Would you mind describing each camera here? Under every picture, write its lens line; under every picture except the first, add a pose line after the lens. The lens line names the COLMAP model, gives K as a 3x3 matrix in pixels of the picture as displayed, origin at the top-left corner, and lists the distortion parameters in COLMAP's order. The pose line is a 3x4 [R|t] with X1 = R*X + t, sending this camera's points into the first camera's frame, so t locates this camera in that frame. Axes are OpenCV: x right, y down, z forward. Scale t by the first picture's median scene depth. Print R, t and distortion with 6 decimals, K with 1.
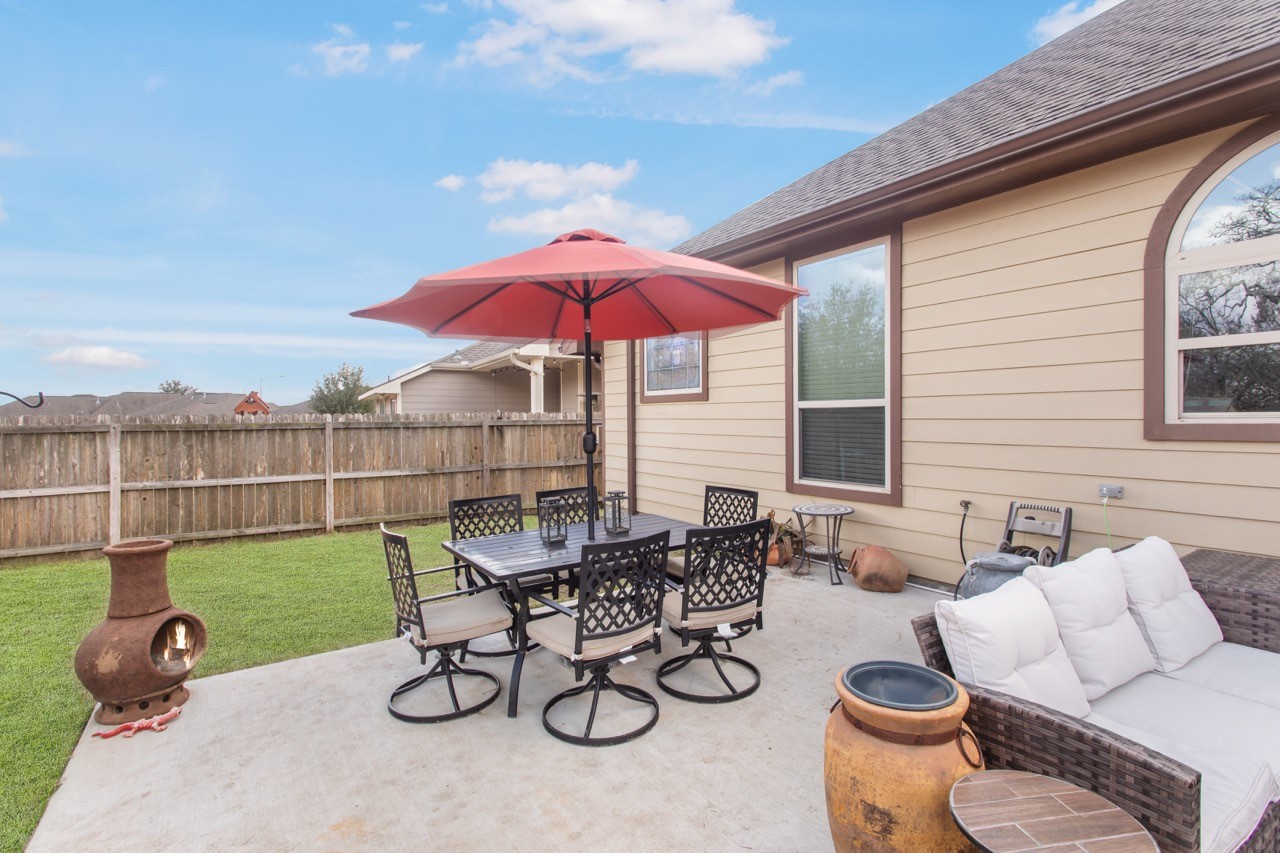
lens RADIAL K [[610.7, 0, 632.8], [0, 610.7, 429.3], [0, 0, 1]] dist [0.000658, 0.000171]
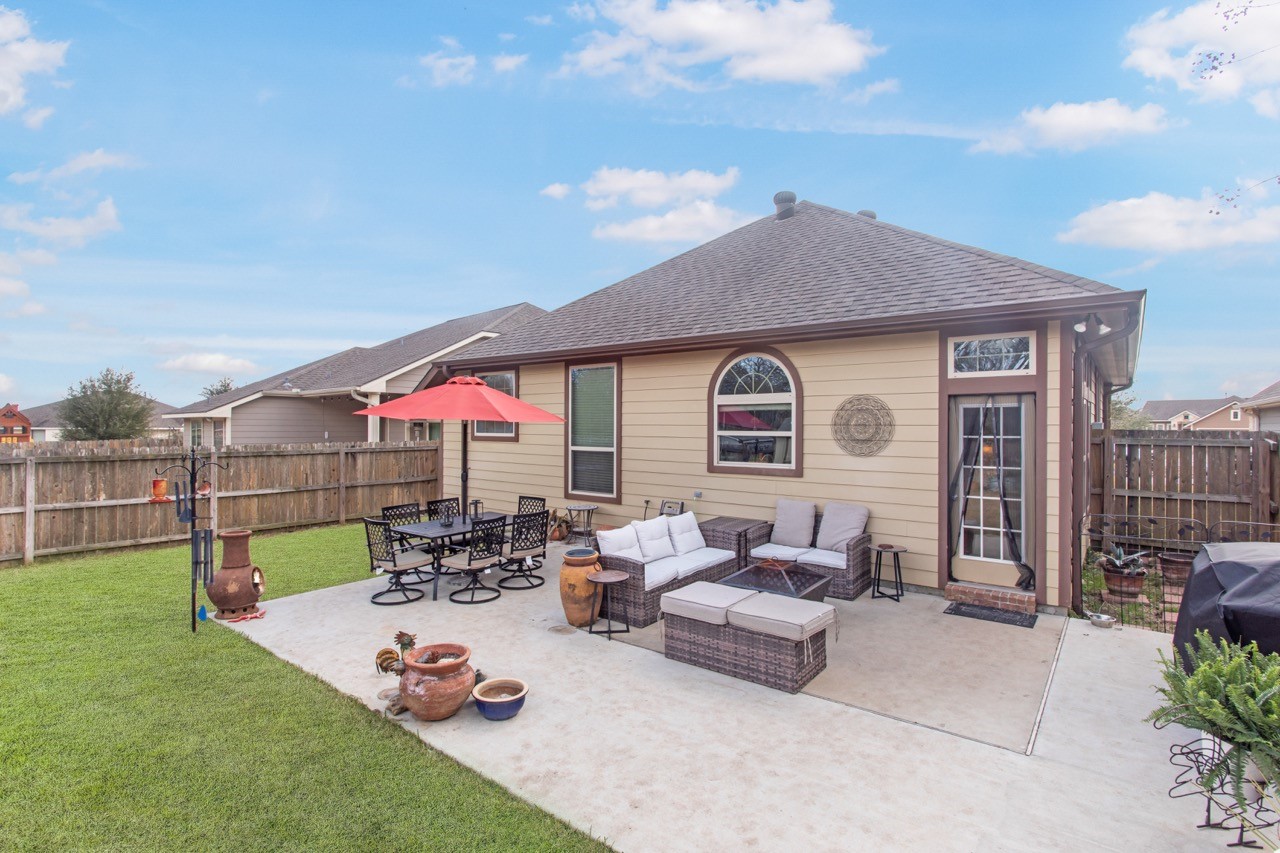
lens RADIAL K [[610.7, 0, 632.8], [0, 610.7, 429.3], [0, 0, 1]] dist [0.000658, 0.000171]
pose [[0.948915, 0.010008, 0.315374, -0.117092], [-0.005835, 0.999883, -0.014174, -0.072217], [-0.315479, 0.011609, 0.948862, -0.735268]]
